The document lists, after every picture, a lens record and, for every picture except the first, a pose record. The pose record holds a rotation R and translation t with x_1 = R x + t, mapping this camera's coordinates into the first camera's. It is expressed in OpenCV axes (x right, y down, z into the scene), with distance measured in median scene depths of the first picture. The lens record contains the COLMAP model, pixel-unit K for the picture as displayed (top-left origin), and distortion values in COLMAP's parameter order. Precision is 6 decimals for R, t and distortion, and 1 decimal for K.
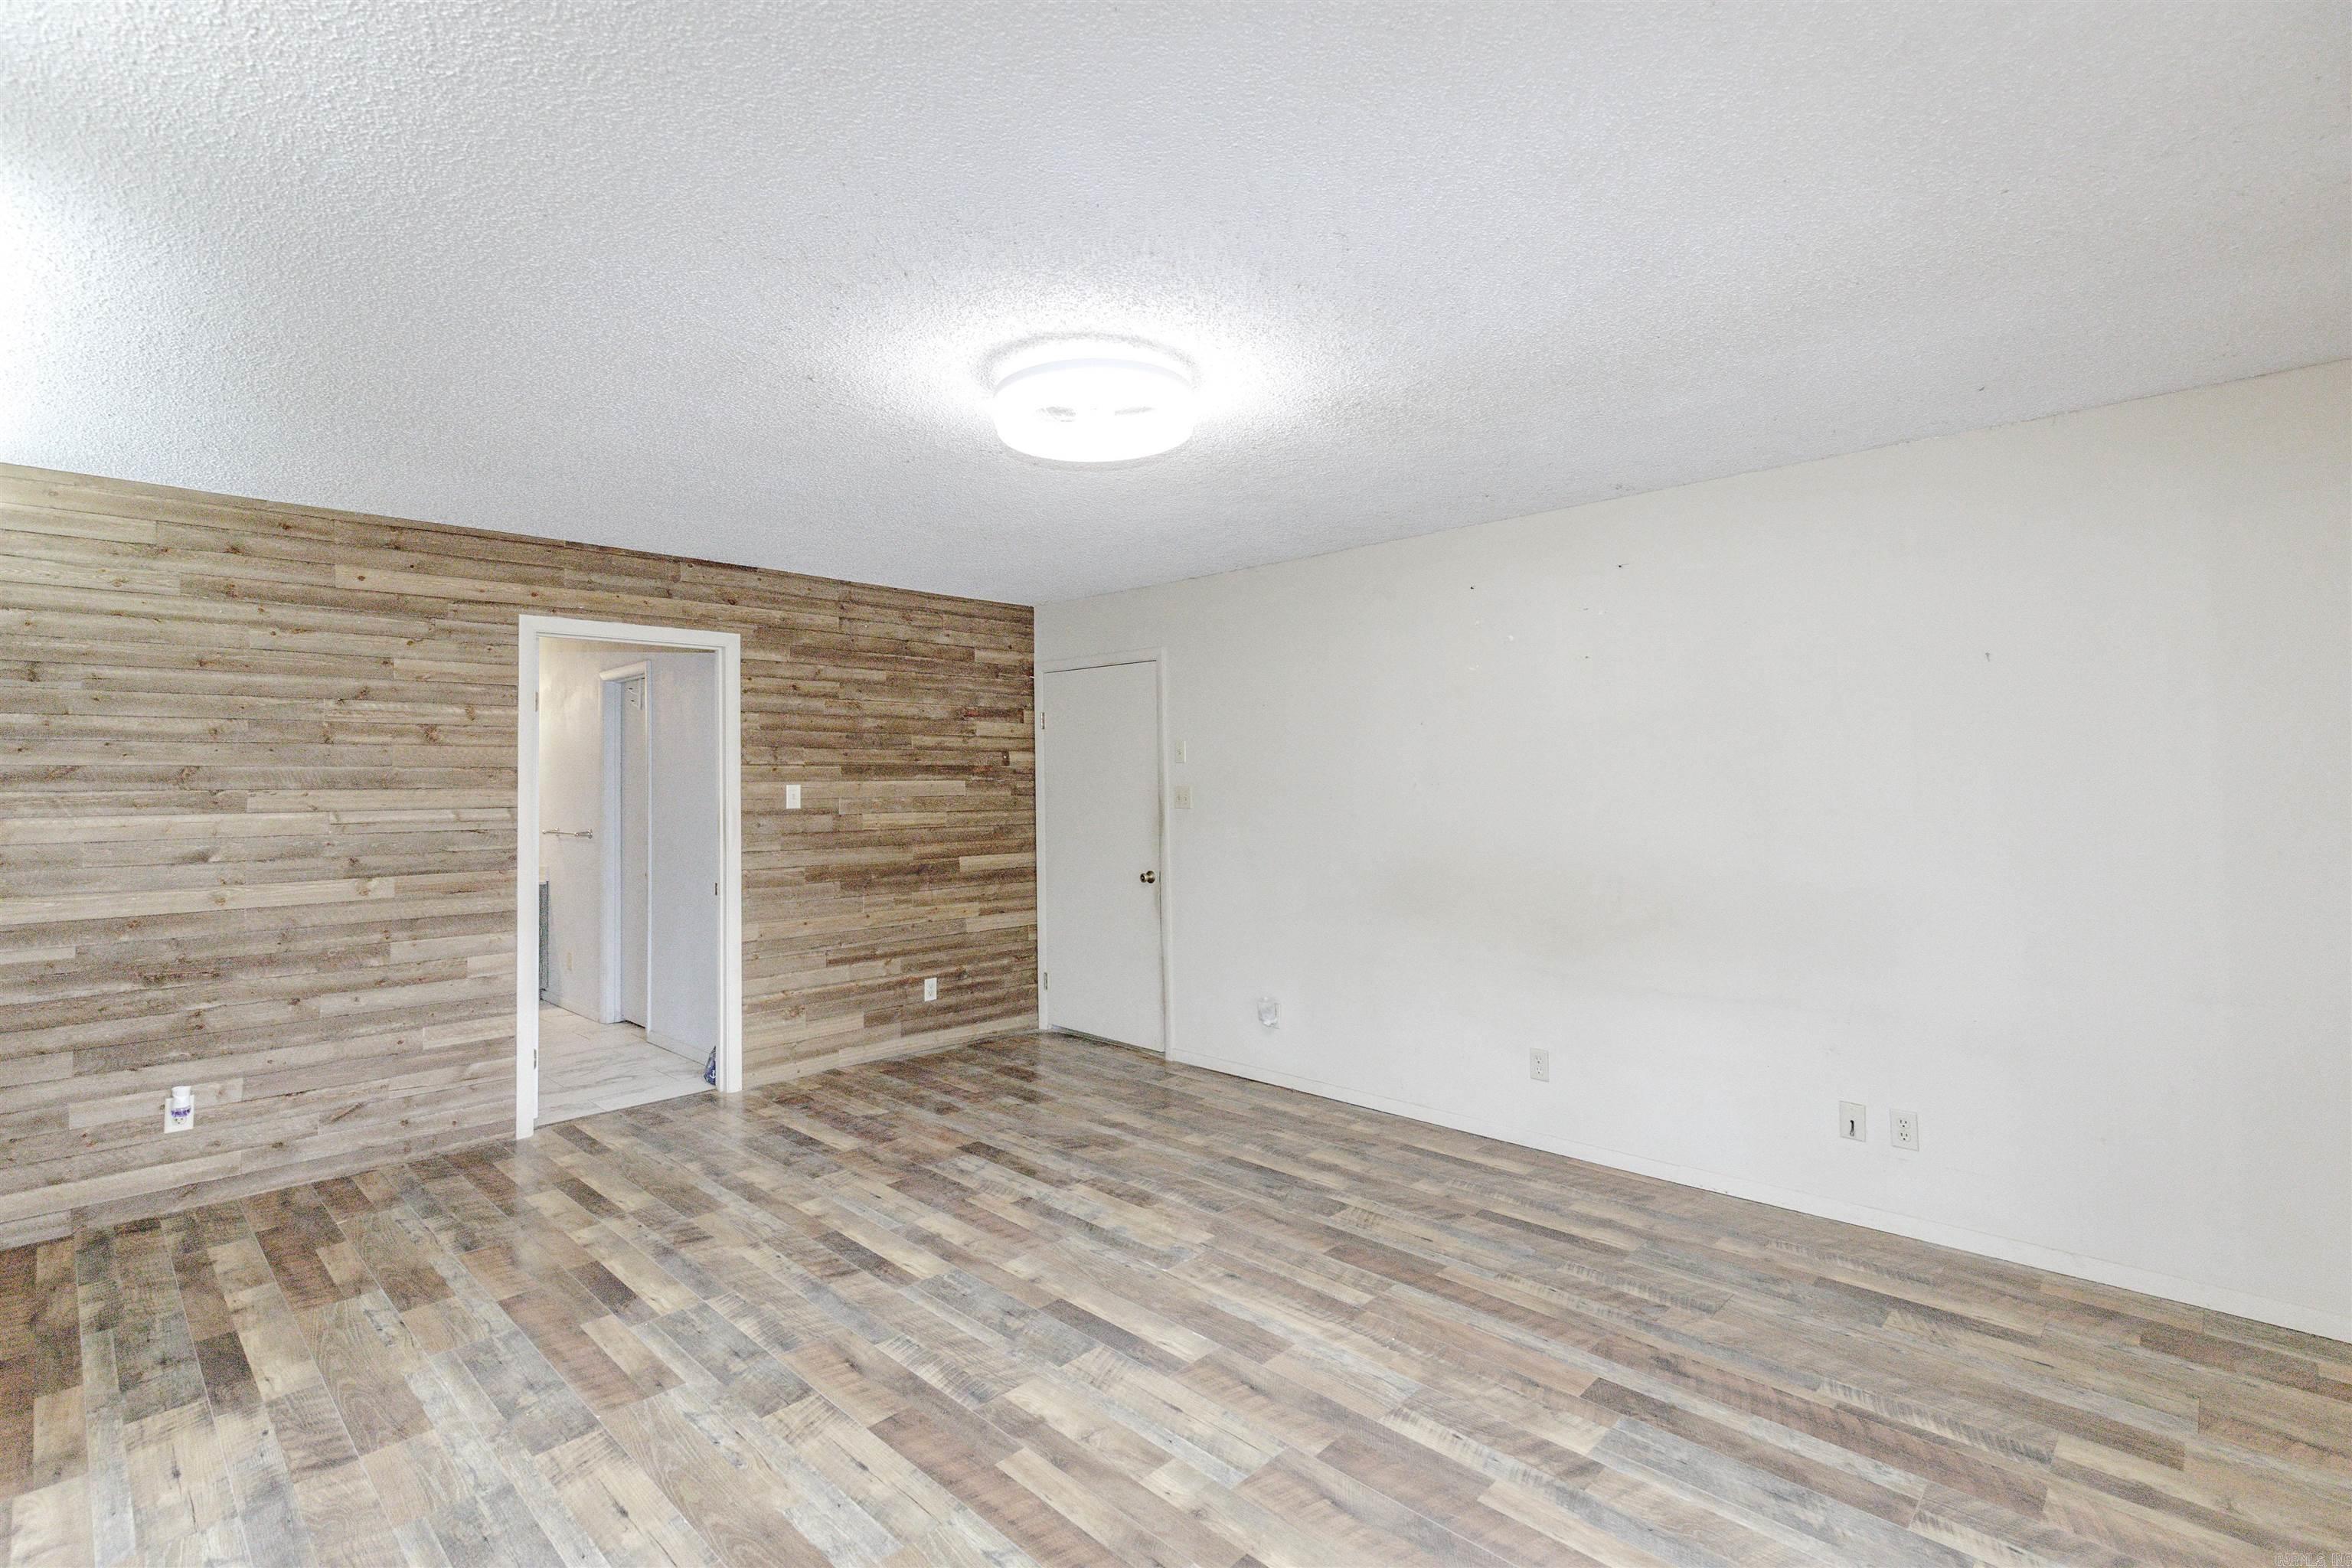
lens RADIAL K [[1090.7, 0, 1183.2], [0, 1090.7, 786.5], [0, 0, 1]] dist [0.001015, -0.000734]
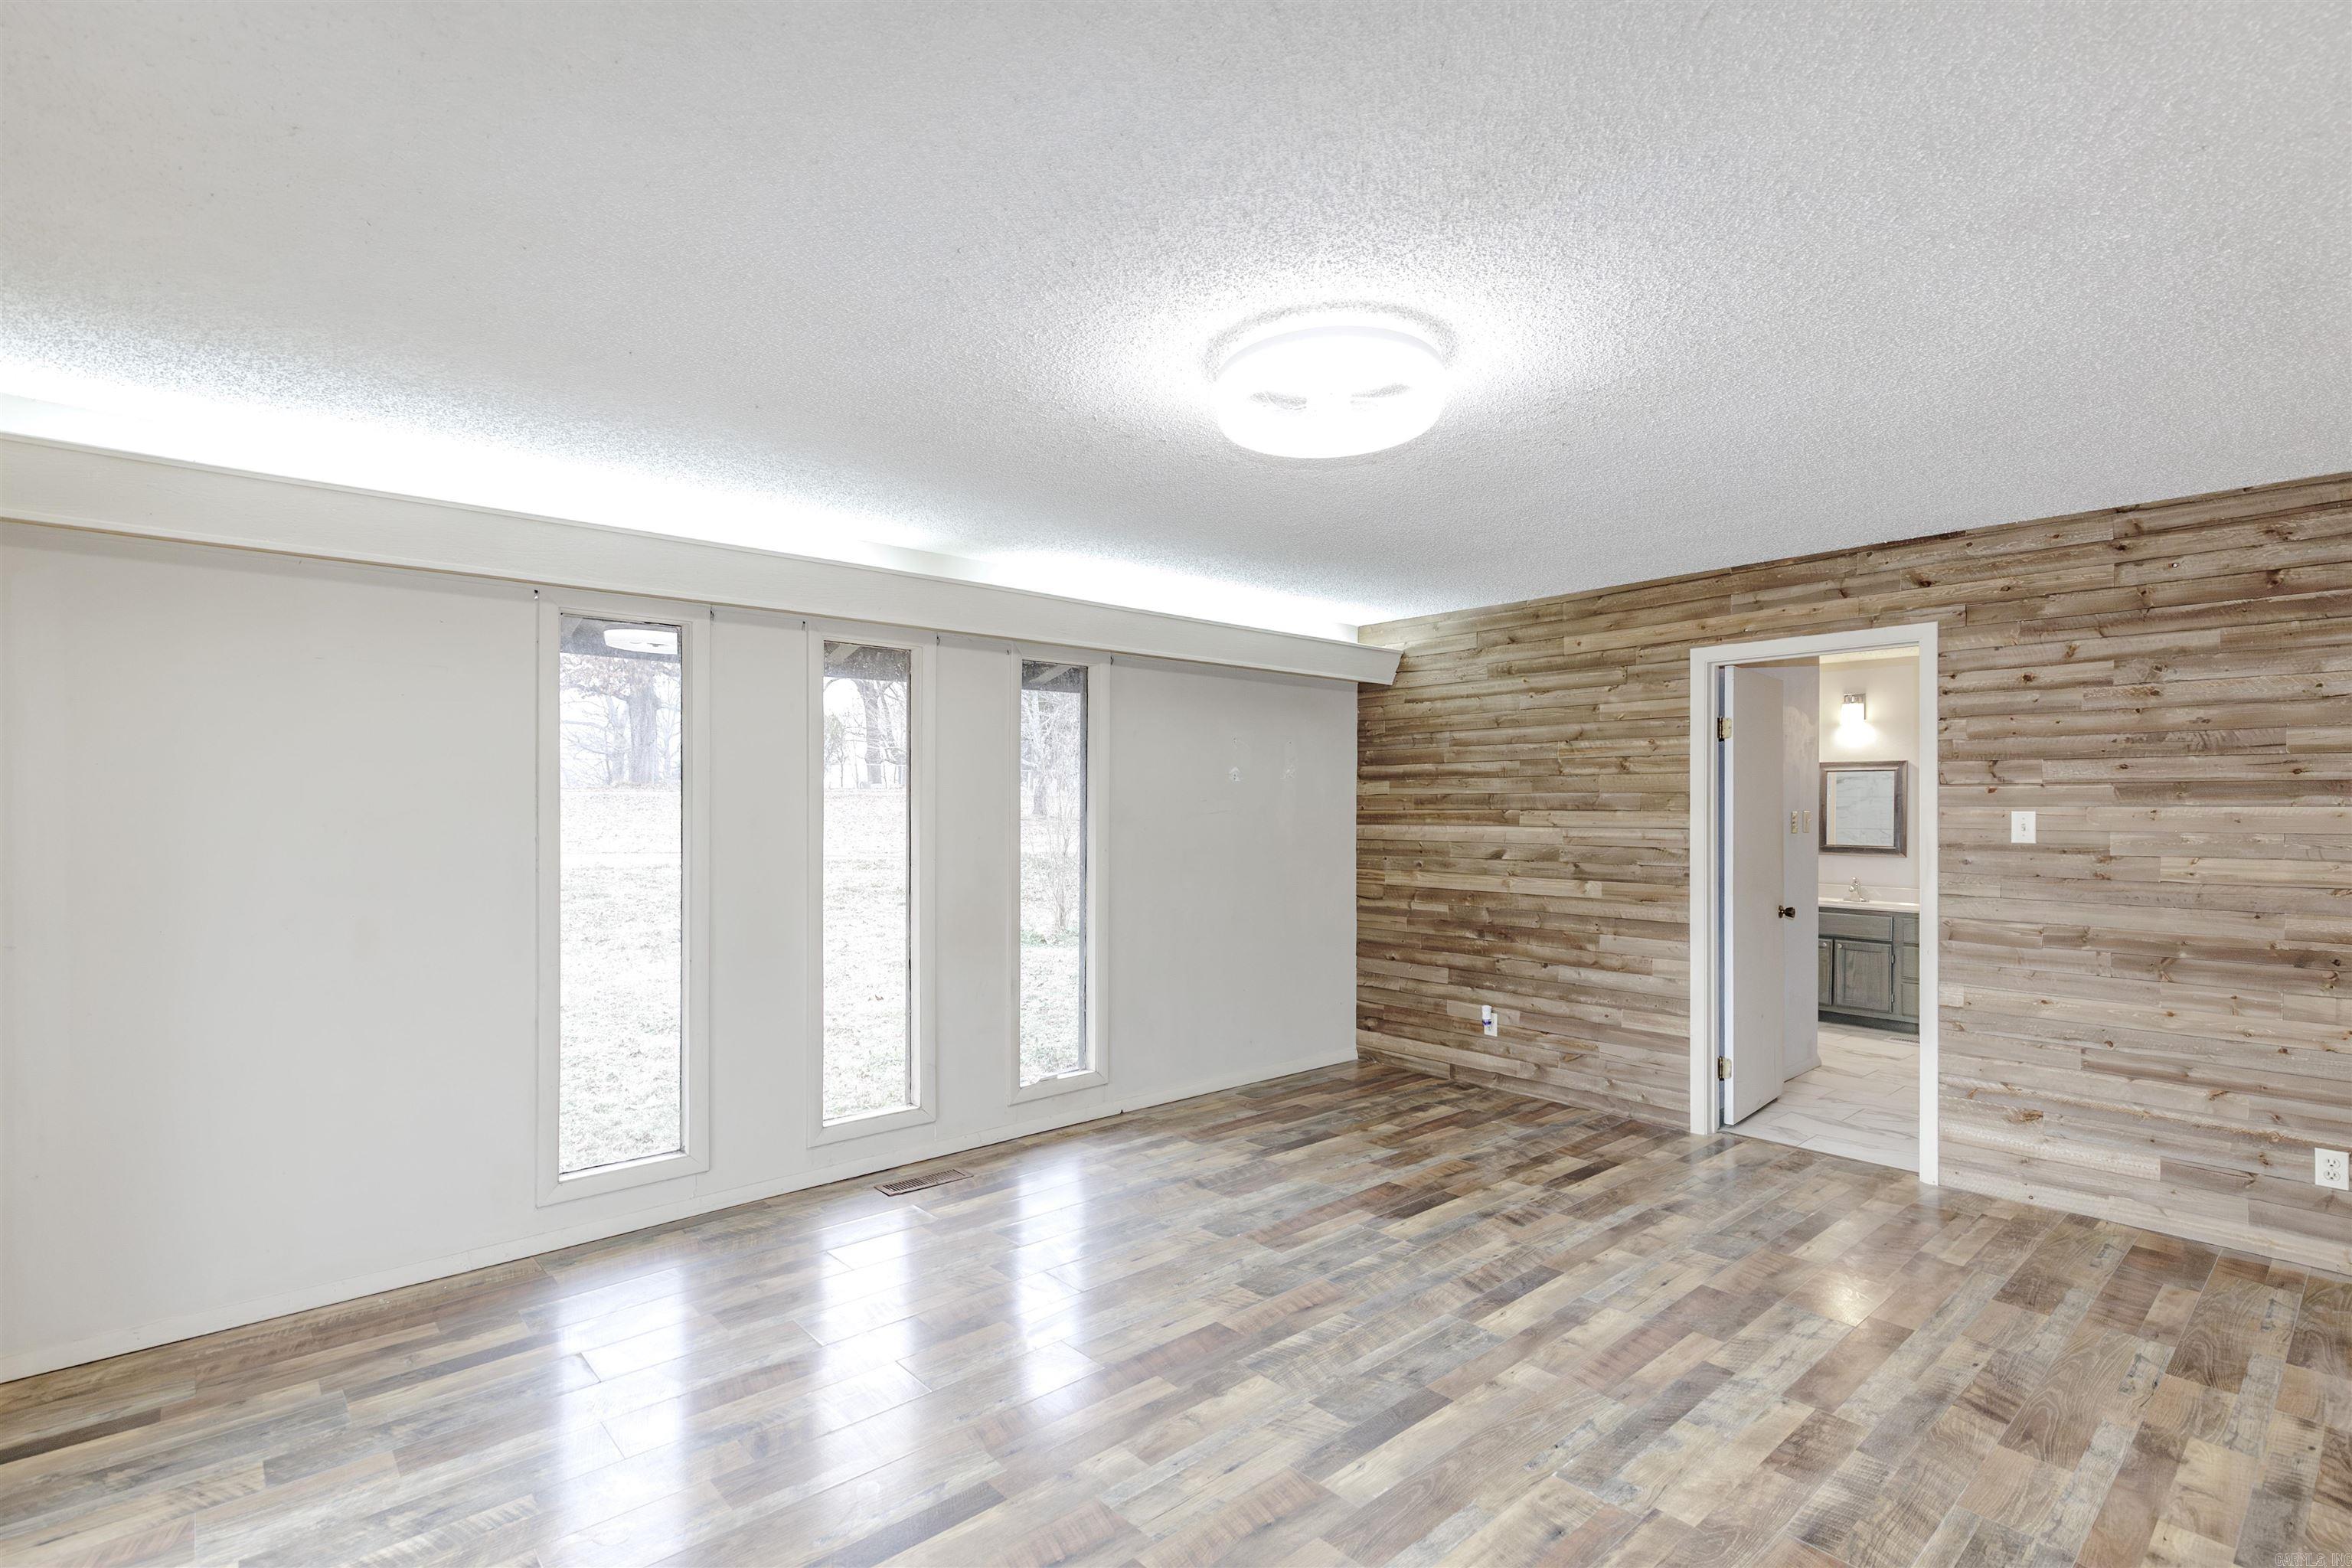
lens RADIAL K [[1093.0, 0, 1168.4], [0, 1093.0, 877.6], [0, 0, 1]] dist [0.001293, -0.000129]
pose [[-0.090055, 0.072280, -0.993310, 0.638362], [-0.004191, 0.997327, 0.072952, -0.011980], [0.995928, 0.010733, -0.089511, 0.717220]]
